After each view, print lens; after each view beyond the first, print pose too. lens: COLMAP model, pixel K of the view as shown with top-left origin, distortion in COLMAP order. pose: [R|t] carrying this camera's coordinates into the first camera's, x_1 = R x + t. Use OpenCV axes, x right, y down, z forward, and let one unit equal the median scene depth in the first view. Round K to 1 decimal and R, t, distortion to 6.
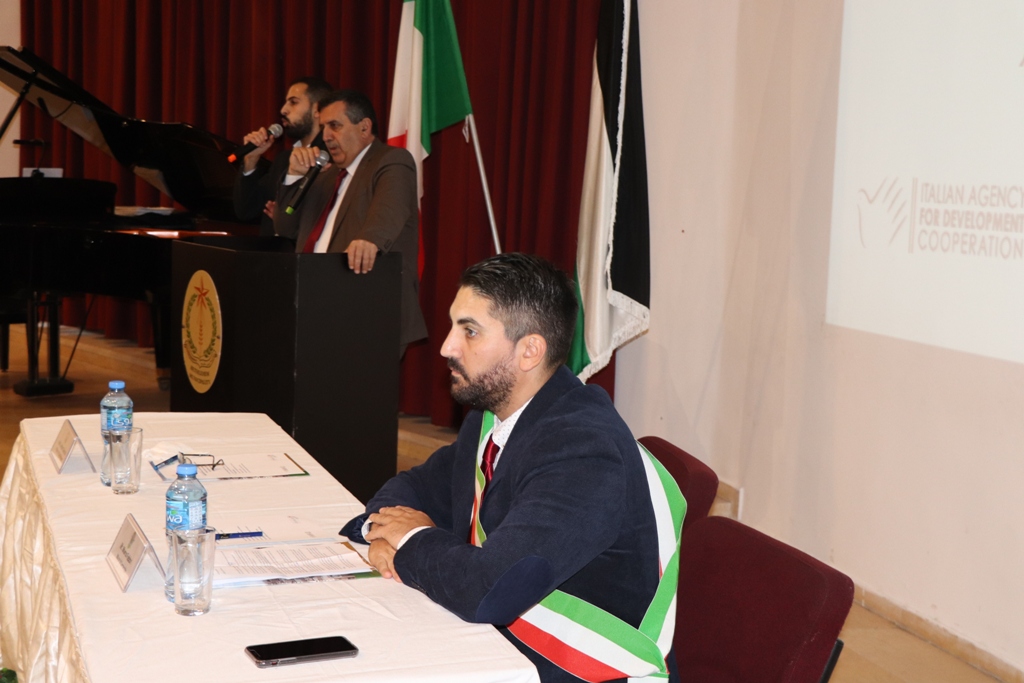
lens RADIAL K [[1622.1, 0, 512.0], [0, 1622.1, 341.5], [0, 0, 1]] dist [0.138123, 0.070374]
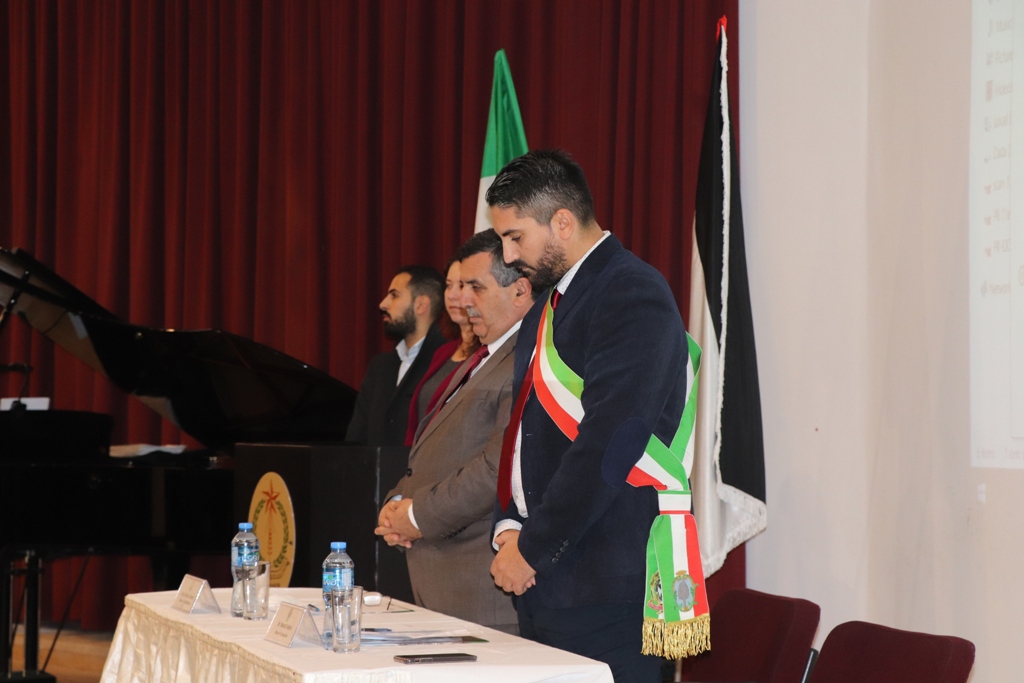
lens RADIAL K [[2853.4, 0, 541.6], [0, 2853.4, 341.9], [0, 0, 1]] dist [0.488944, -0.316969]
pose [[0.998834, -0.031191, -0.036850, 0.022747], [0.025619, 0.989388, -0.143019, 0.115438], [0.040920, 0.141908, 0.989034, -0.584097]]
